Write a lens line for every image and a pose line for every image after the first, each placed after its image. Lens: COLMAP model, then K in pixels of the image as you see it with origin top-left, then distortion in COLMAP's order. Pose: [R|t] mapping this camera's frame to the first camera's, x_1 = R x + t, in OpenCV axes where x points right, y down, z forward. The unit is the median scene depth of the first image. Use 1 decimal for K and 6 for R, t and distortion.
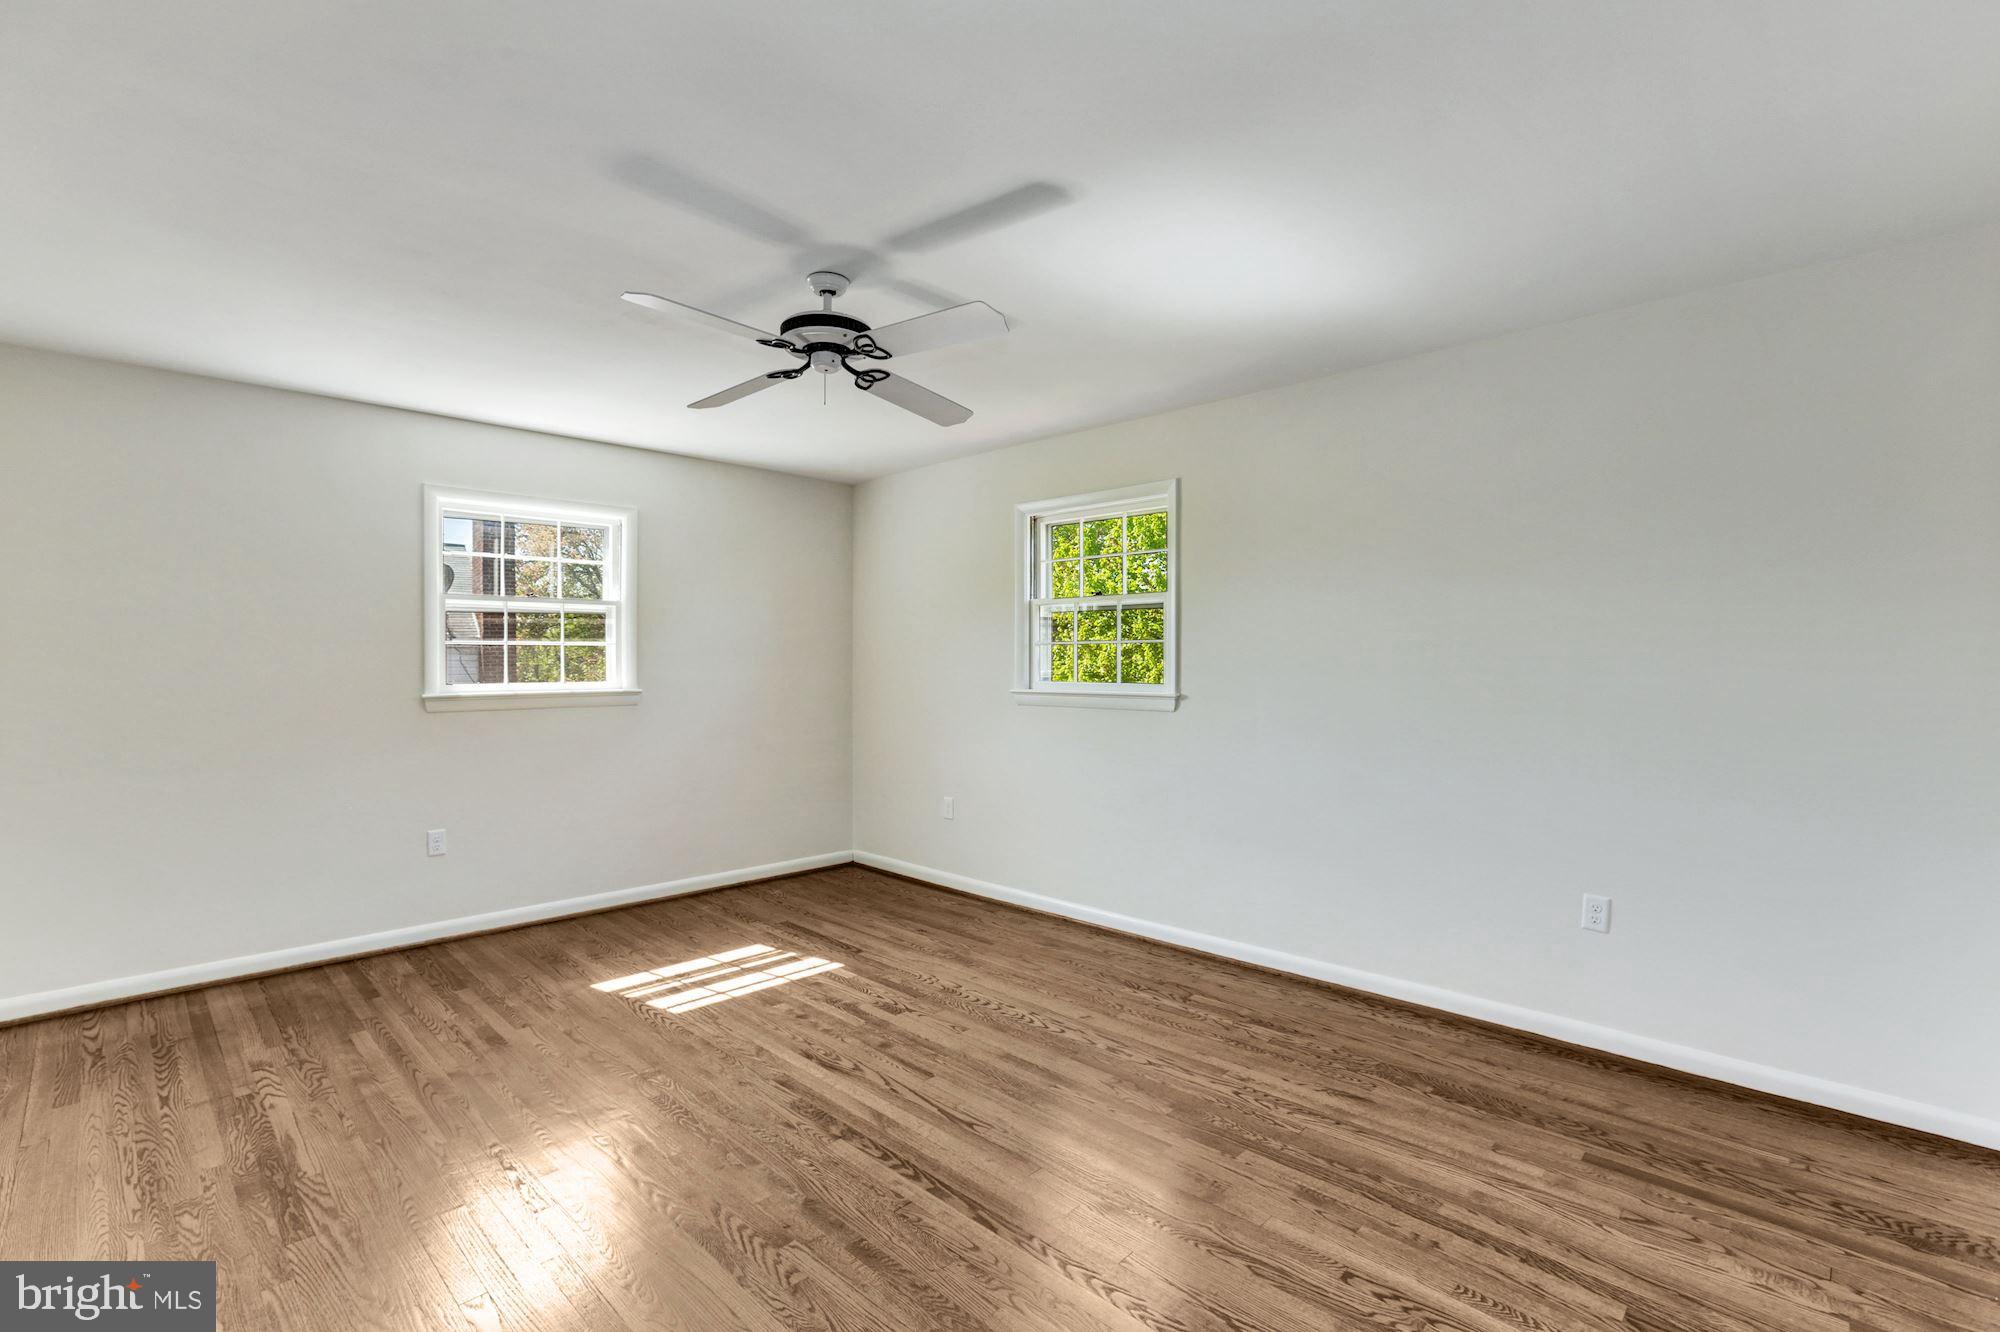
lens RADIAL K [[948.3, 0, 1006.8], [0, 948.3, 658.7], [0, 0, 1]] dist [0.001736, 0.001474]
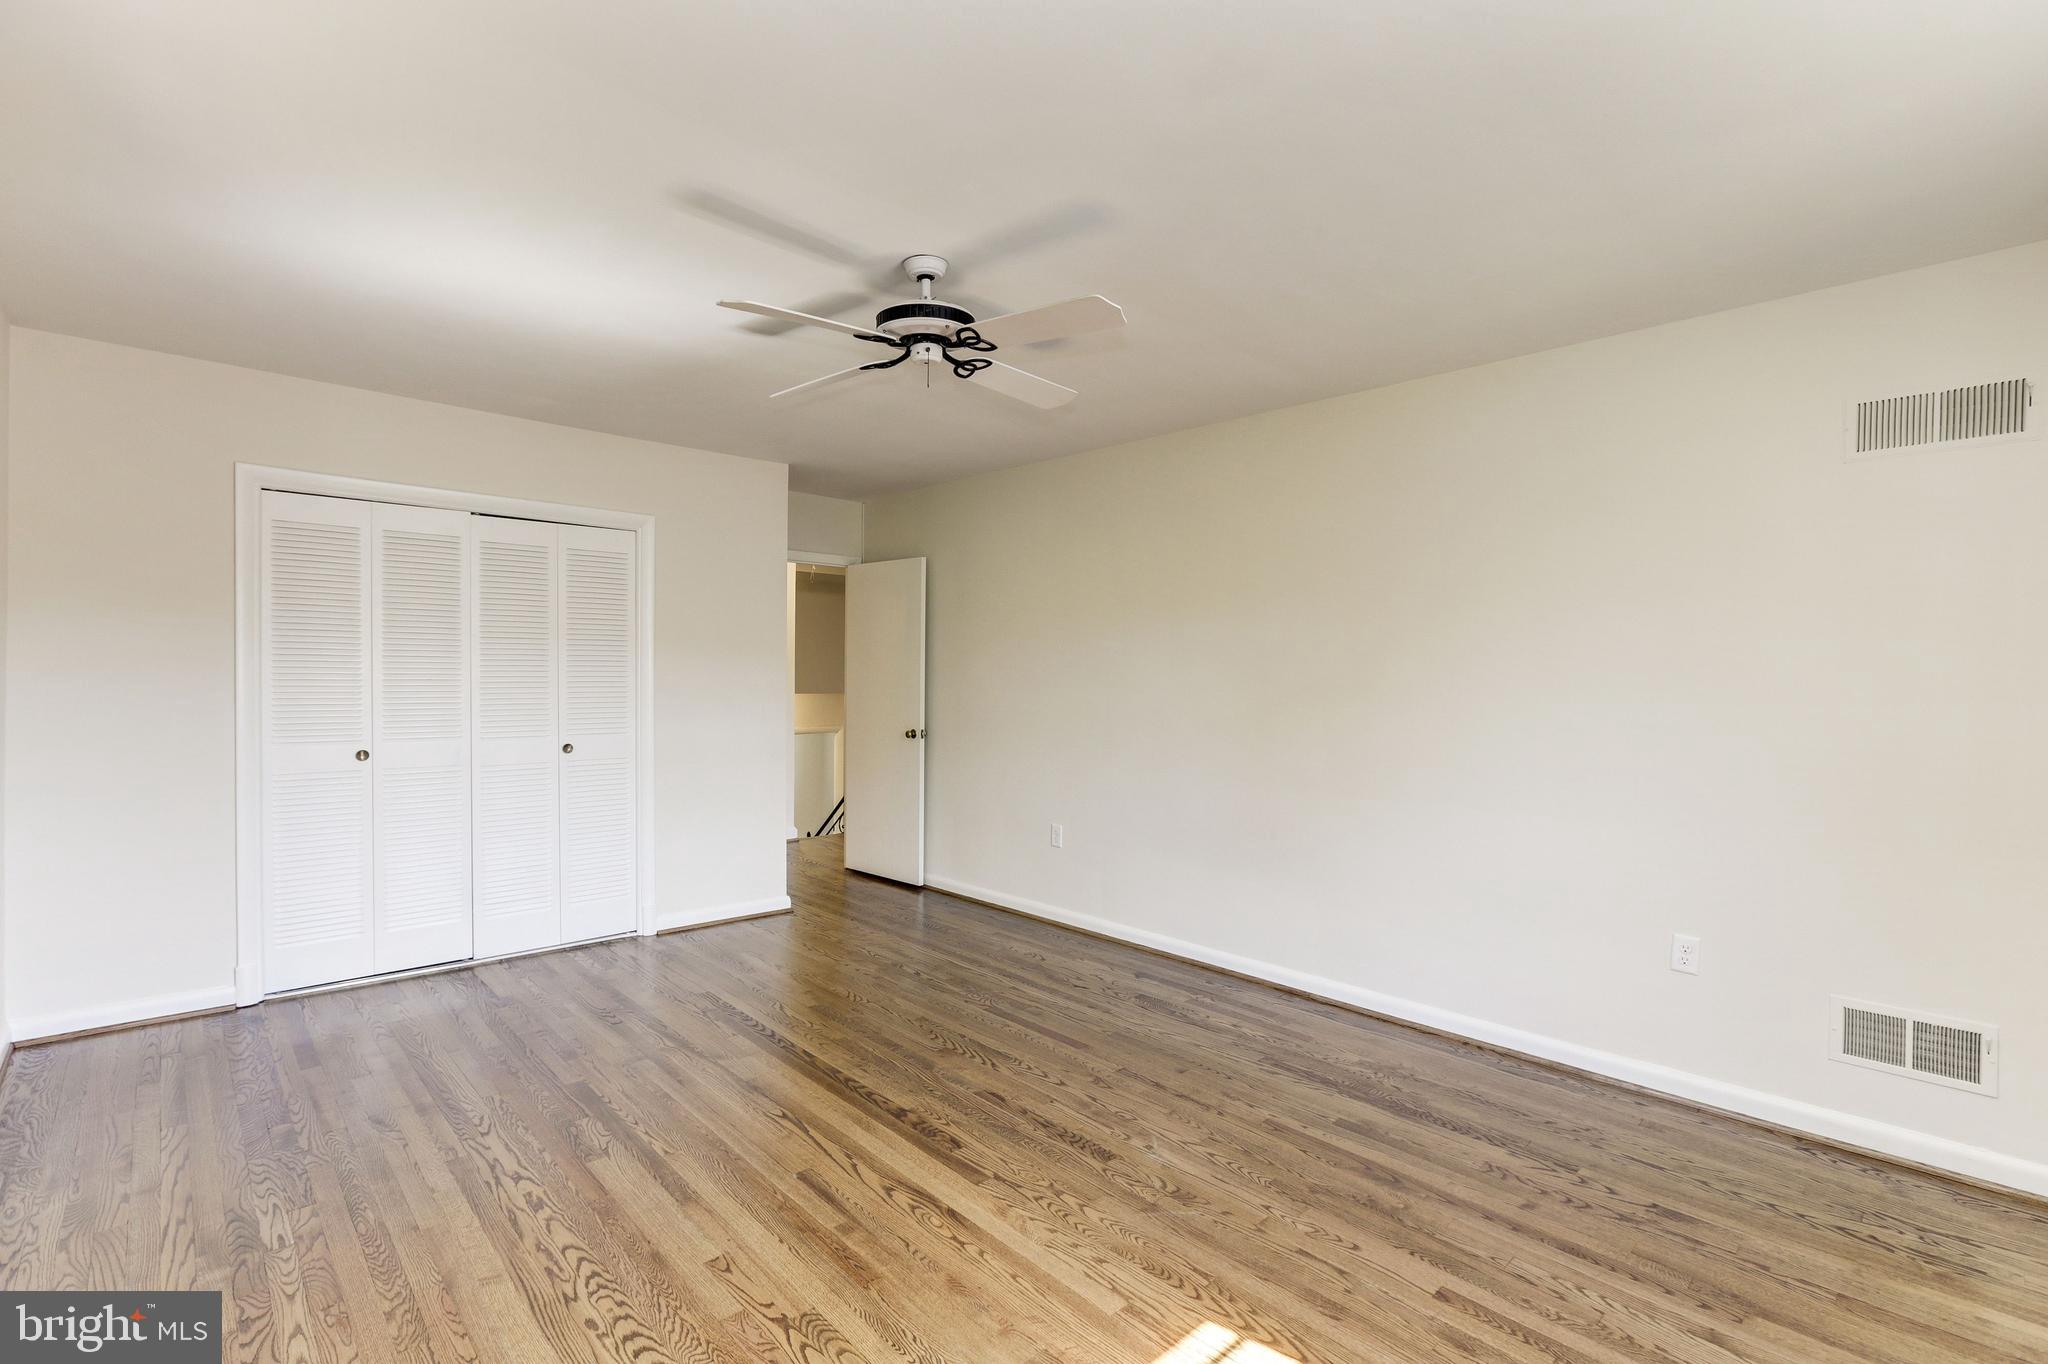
lens RADIAL K [[930.3, 0, 1014.7], [0, 930.3, 692.4], [0, 0, 1]] dist [-0.026877, 0.012937]
pose [[-0.998701, -0.010147, 0.049942, -0.283396], [-0.009291, 0.999807, 0.017336, 0.004937], [-0.050108, 0.016850, -0.998602, 1.673694]]
